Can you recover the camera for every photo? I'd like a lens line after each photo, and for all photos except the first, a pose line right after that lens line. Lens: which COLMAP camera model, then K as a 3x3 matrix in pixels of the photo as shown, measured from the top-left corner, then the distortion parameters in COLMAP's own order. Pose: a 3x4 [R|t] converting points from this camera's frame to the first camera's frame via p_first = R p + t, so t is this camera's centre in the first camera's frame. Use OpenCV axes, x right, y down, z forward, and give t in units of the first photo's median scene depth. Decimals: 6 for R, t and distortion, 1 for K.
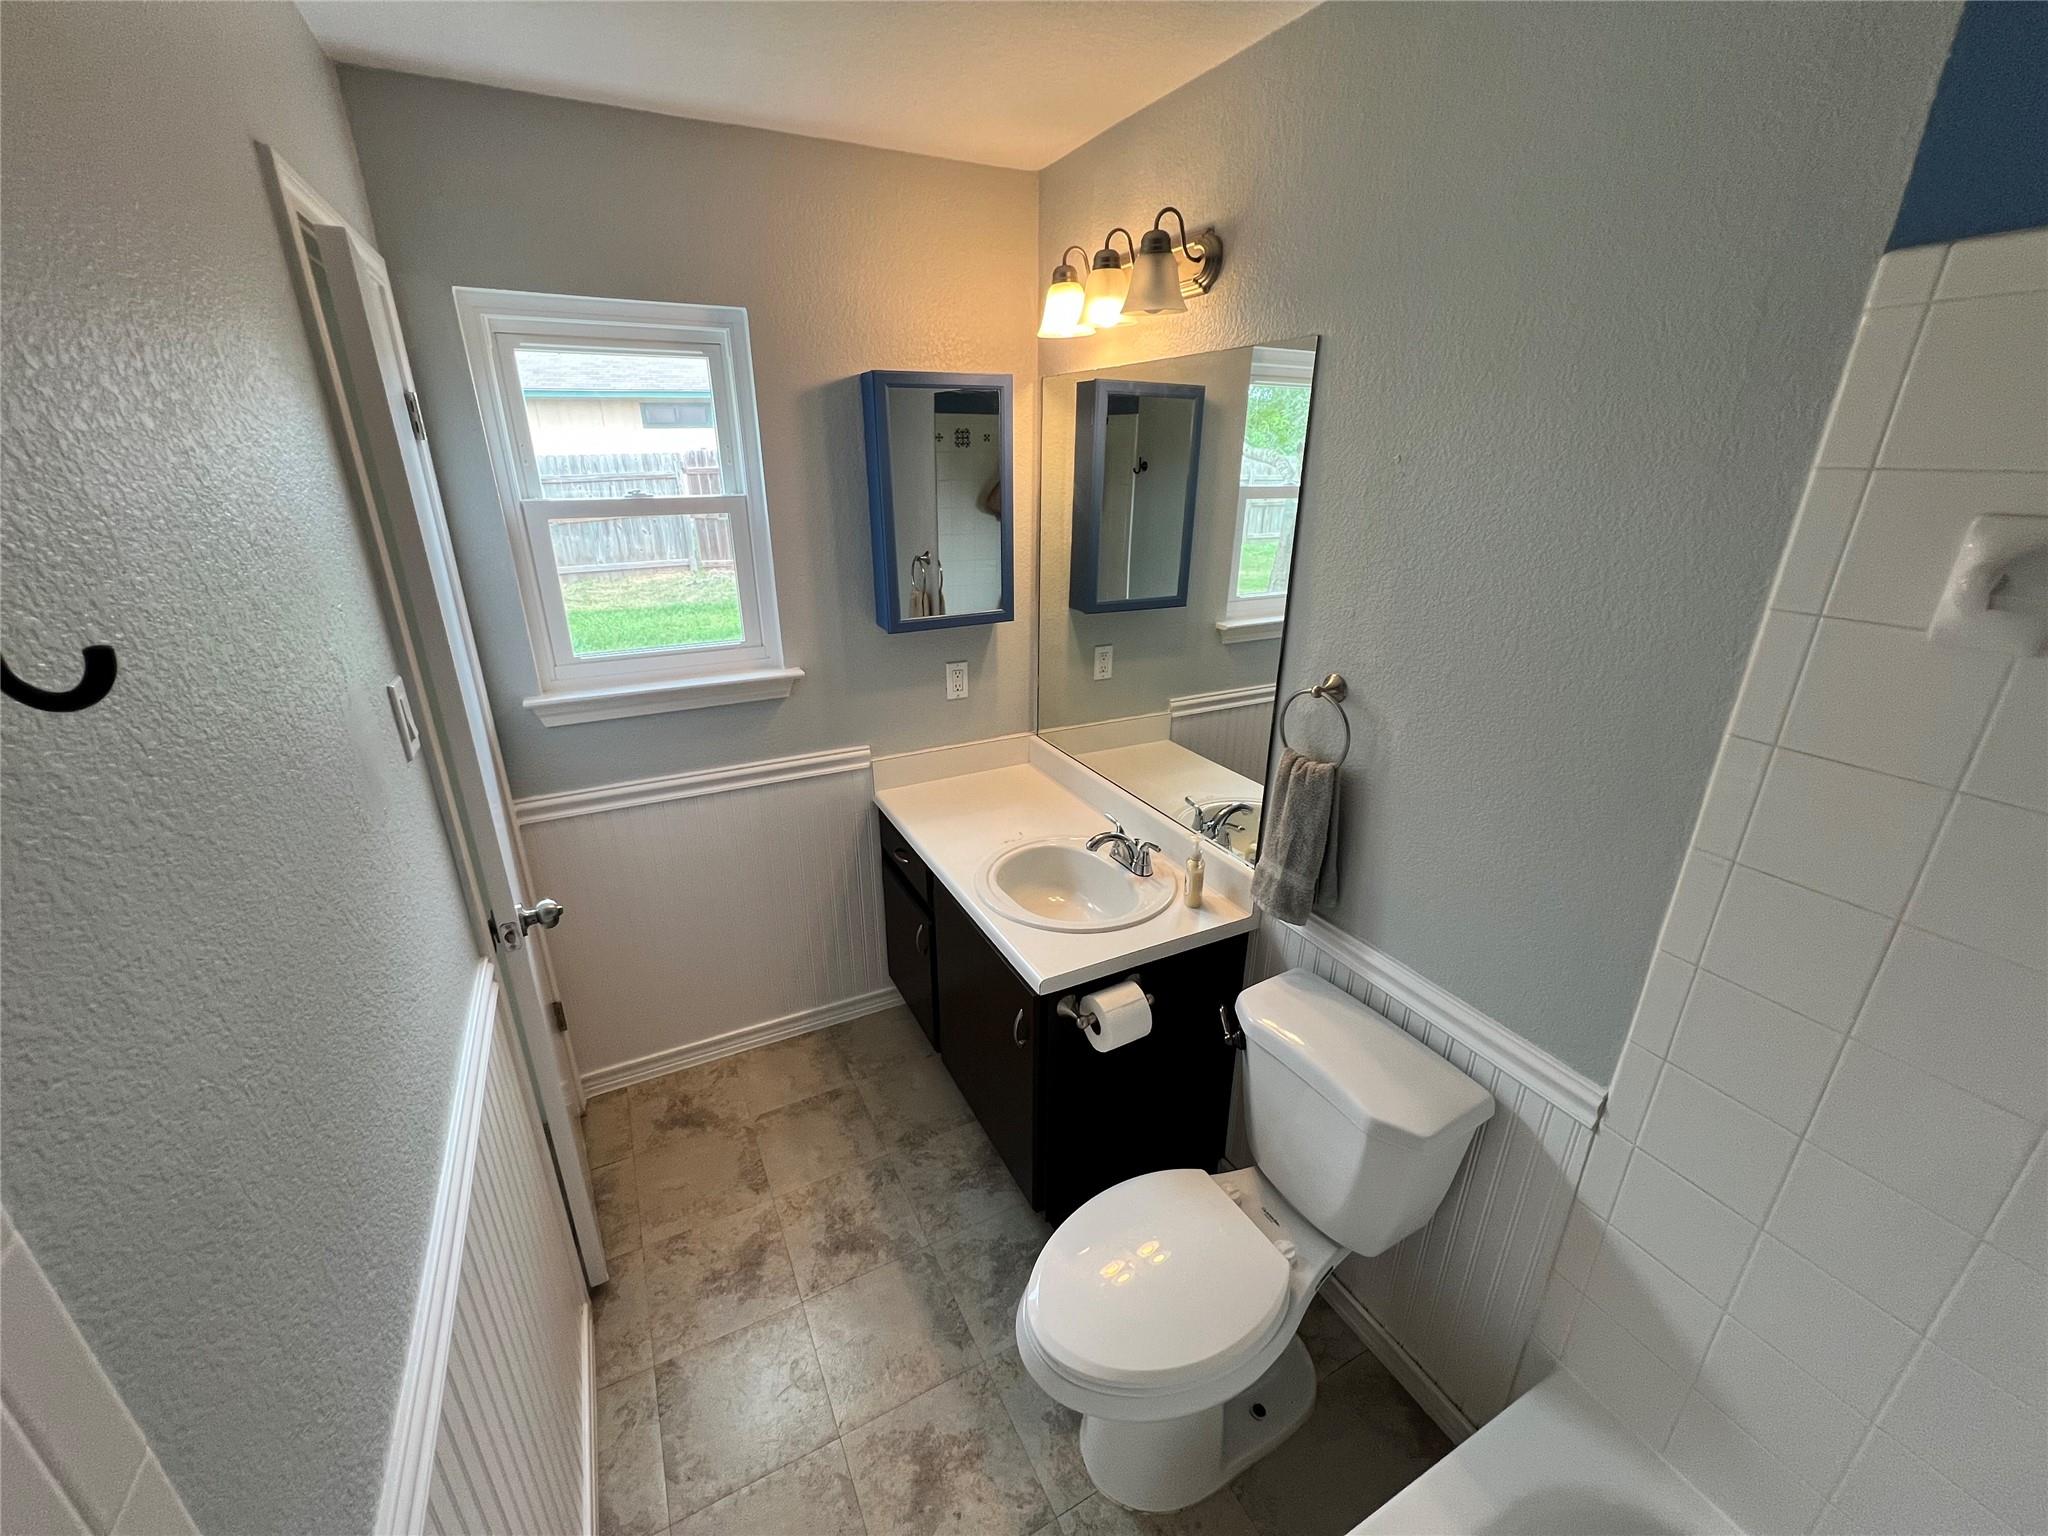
lens RADIAL K [[826.0, 0, 1024.6], [0, 826.0, 771.2], [0, 0, 1]] dist [-0.017945, -0.000214]
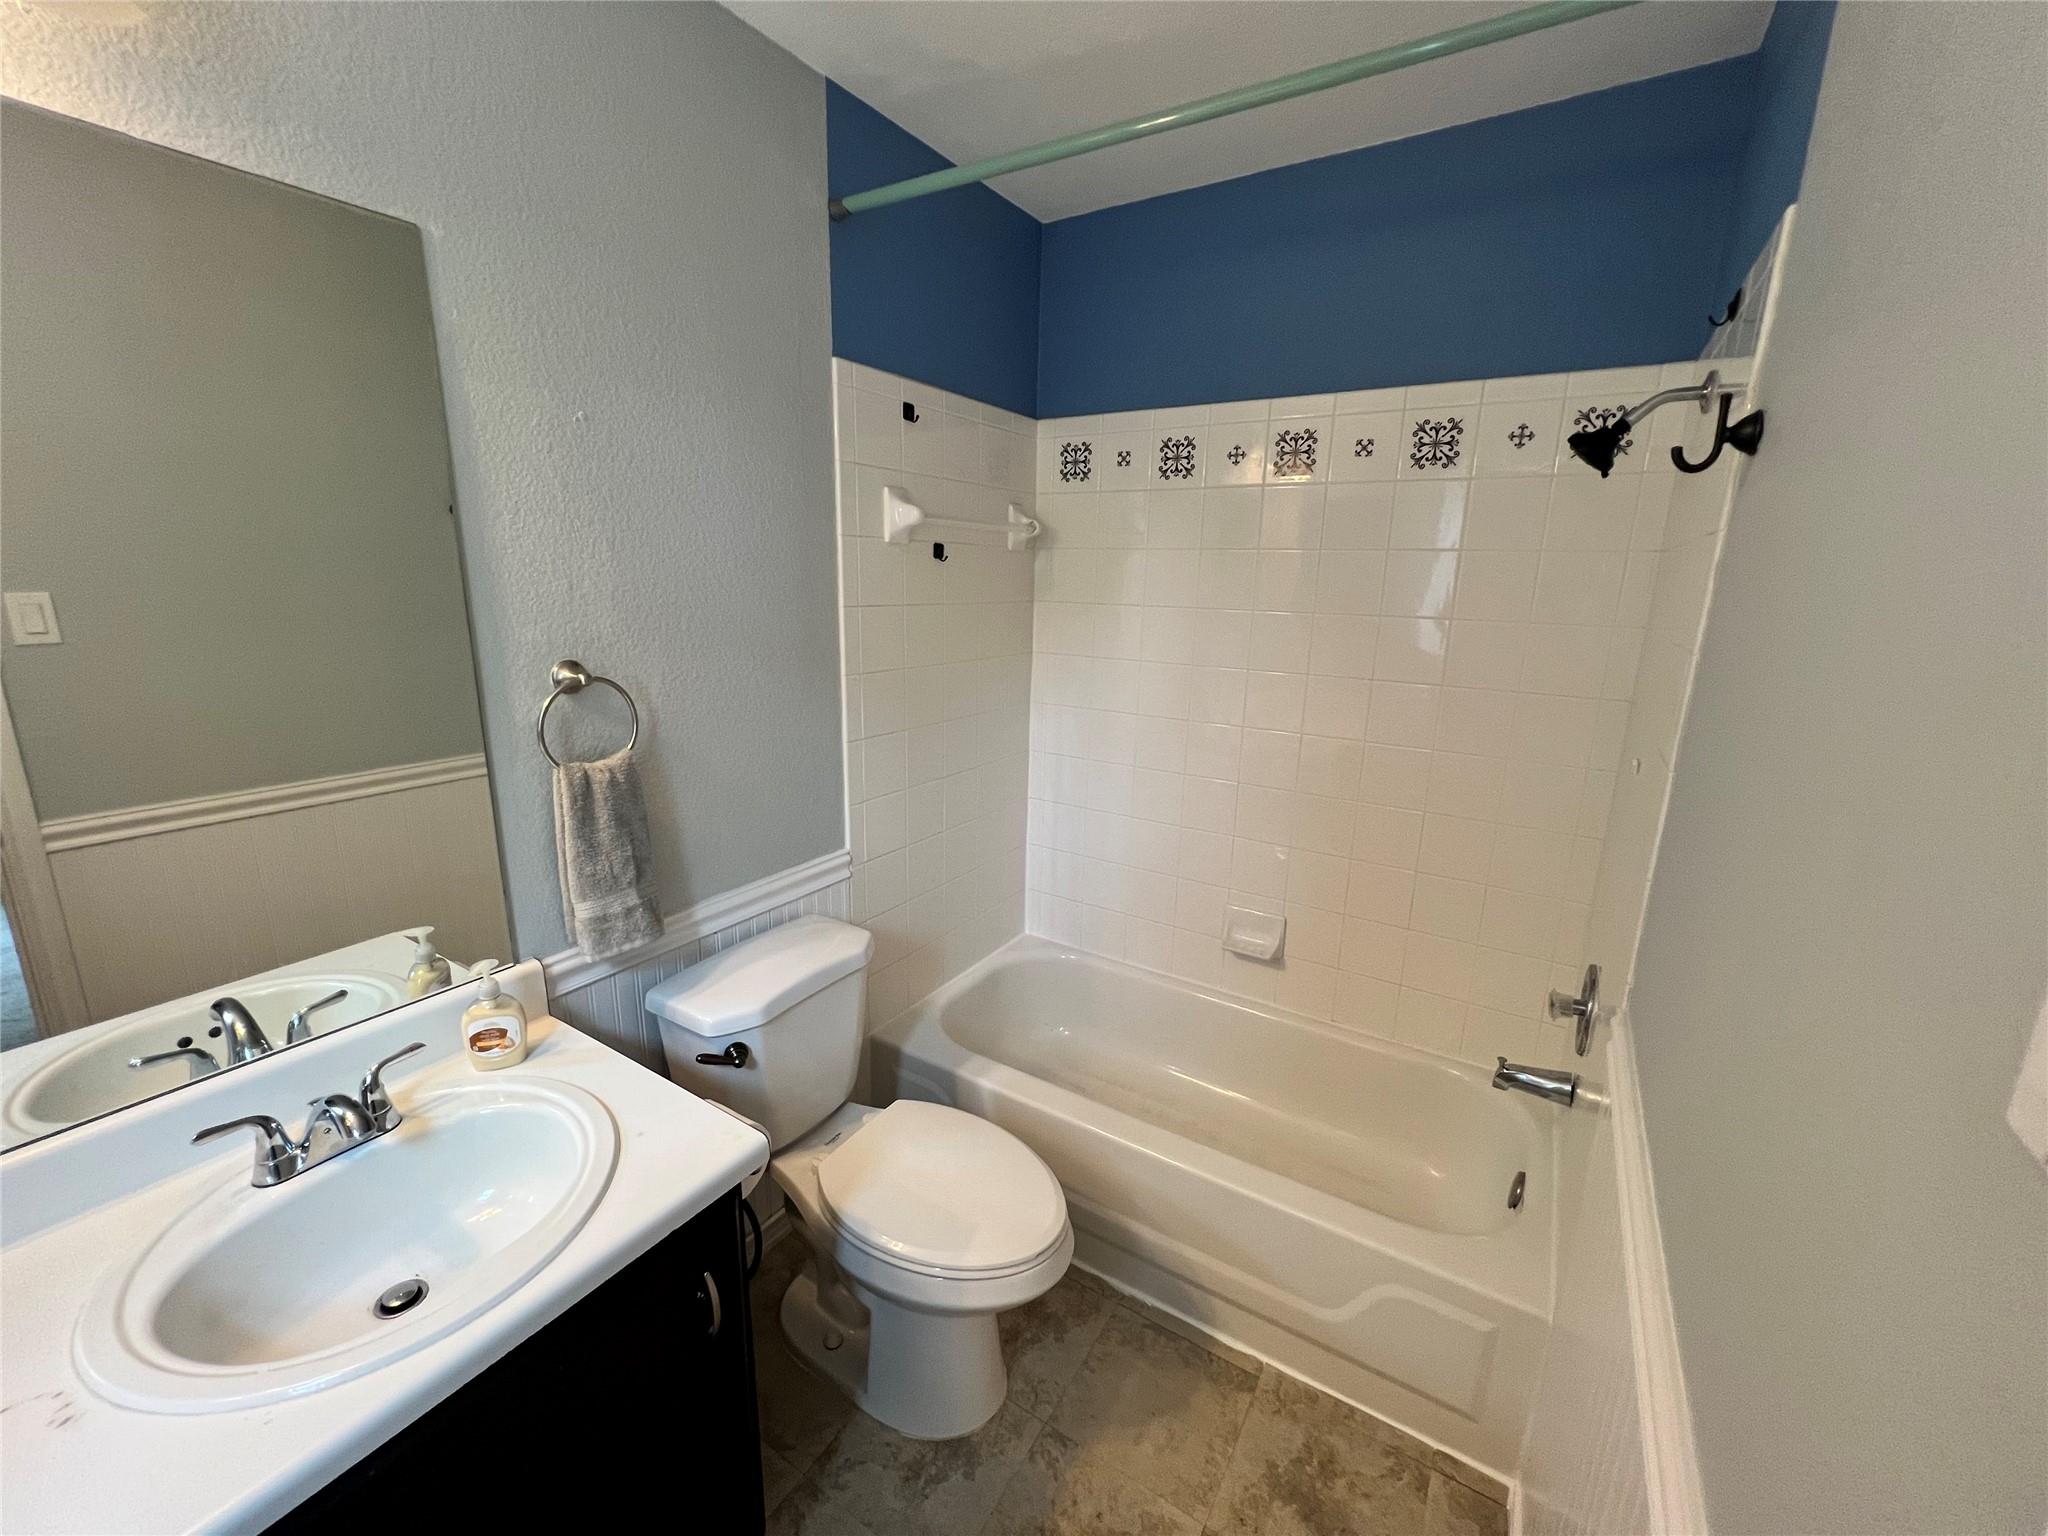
lens RADIAL K [[823.8, 0, 1026.4], [0, 823.8, 769.2], [0, 0, 1]] dist [-0.013212, 0.000070]
pose [[-0.514297, -0.205996, 0.832505, -0.636347], [0.286775, 0.873537, 0.393310, -0.226742], [-0.808244, 0.441020, -0.390183, 1.044921]]
